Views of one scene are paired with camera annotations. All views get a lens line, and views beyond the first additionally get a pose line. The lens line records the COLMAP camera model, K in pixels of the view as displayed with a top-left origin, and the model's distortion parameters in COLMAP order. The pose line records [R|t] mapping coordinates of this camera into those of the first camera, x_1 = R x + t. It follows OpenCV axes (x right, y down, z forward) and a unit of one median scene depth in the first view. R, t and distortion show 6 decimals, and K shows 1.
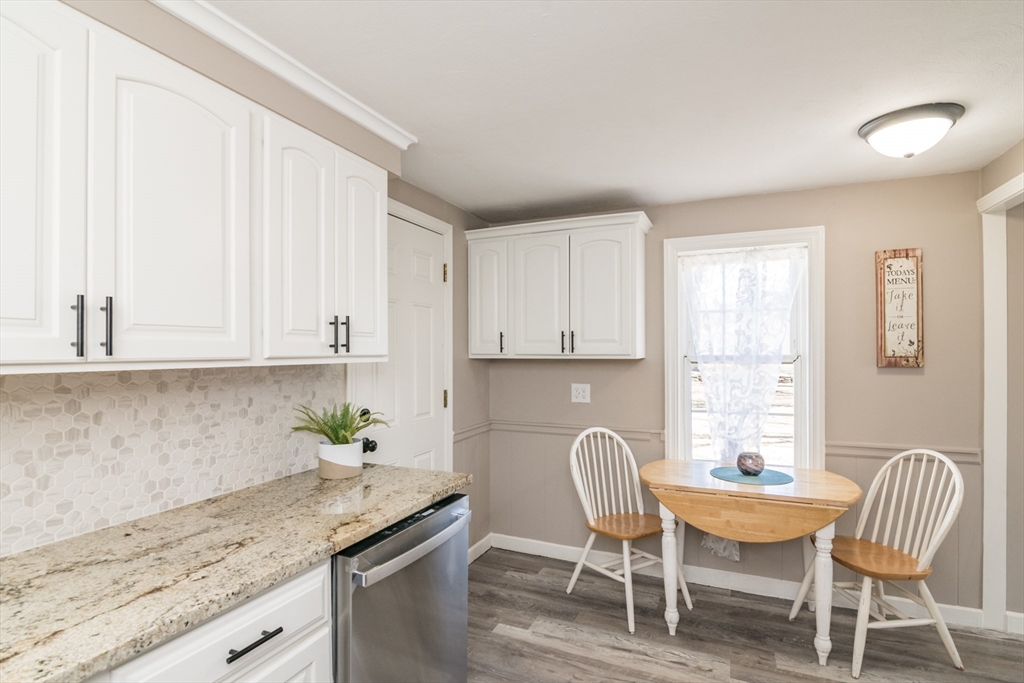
lens RADIAL K [[508.8, 0, 509.4], [0, 508.8, 348.7], [0, 0, 1]] dist [-0.008437, -0.003824]
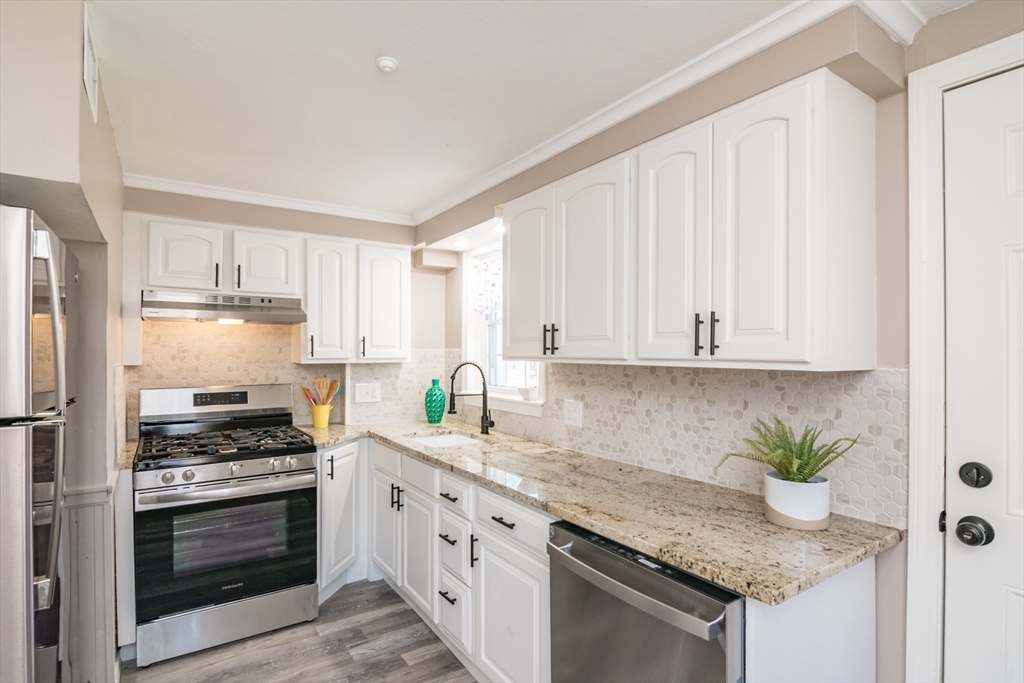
lens RADIAL K [[508.8, 0, 516.6], [0, 508.8, 347.0], [0, 0, 1]] dist [-0.008437, -0.003824]
pose [[-0.524452, -0.006060, -0.851418, 0.433177], [0.001021, 0.999969, -0.007746, -0.000164], [0.851439, -0.004931, -0.524430, 0.888546]]
